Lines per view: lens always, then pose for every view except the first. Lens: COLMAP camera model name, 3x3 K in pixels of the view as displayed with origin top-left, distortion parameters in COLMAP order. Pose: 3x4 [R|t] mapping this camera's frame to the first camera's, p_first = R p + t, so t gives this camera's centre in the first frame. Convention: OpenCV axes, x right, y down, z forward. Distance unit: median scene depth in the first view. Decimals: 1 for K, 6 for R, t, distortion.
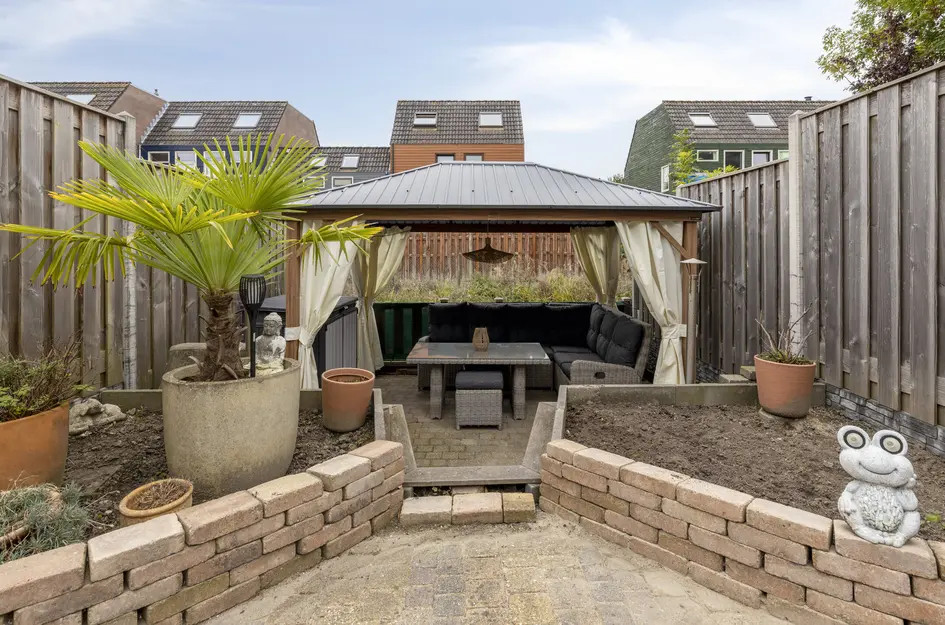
lens RADIAL K [[489.8, 0, 486.1], [0, 489.8, 237.7], [0, 0, 1]] dist [0.001837, 0.000320]
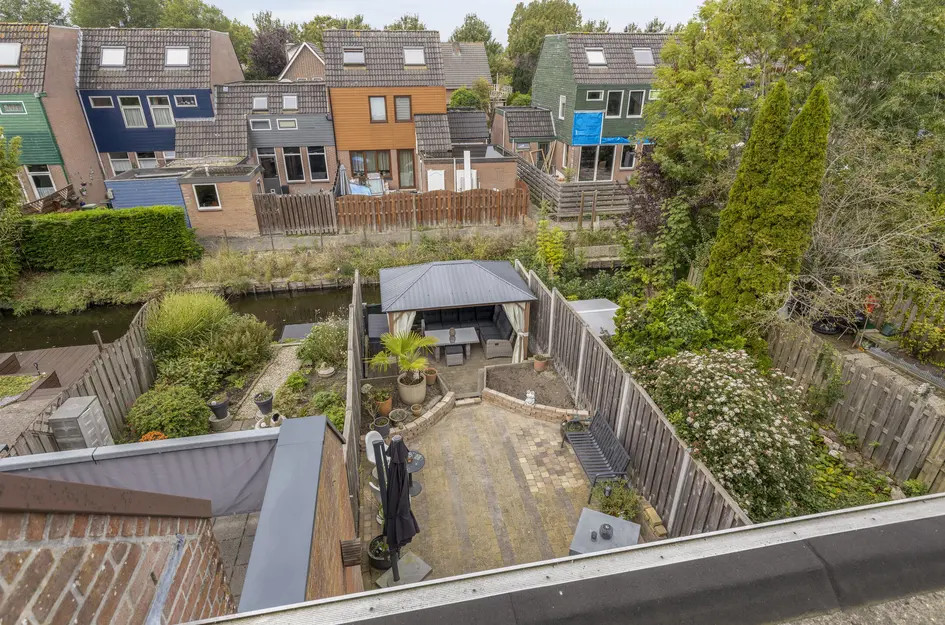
lens RADIAL K [[511.5, 0, 472.5], [0, 511.5, 312.5], [0, 0, 1]] dist [0.003026, 0.001225]
pose [[0.987930, -0.069404, 0.138480, -0.231849], [-0.000199, 0.893434, 0.449195, -0.934269], [-0.154899, -0.443801, 0.882636, -1.154853]]
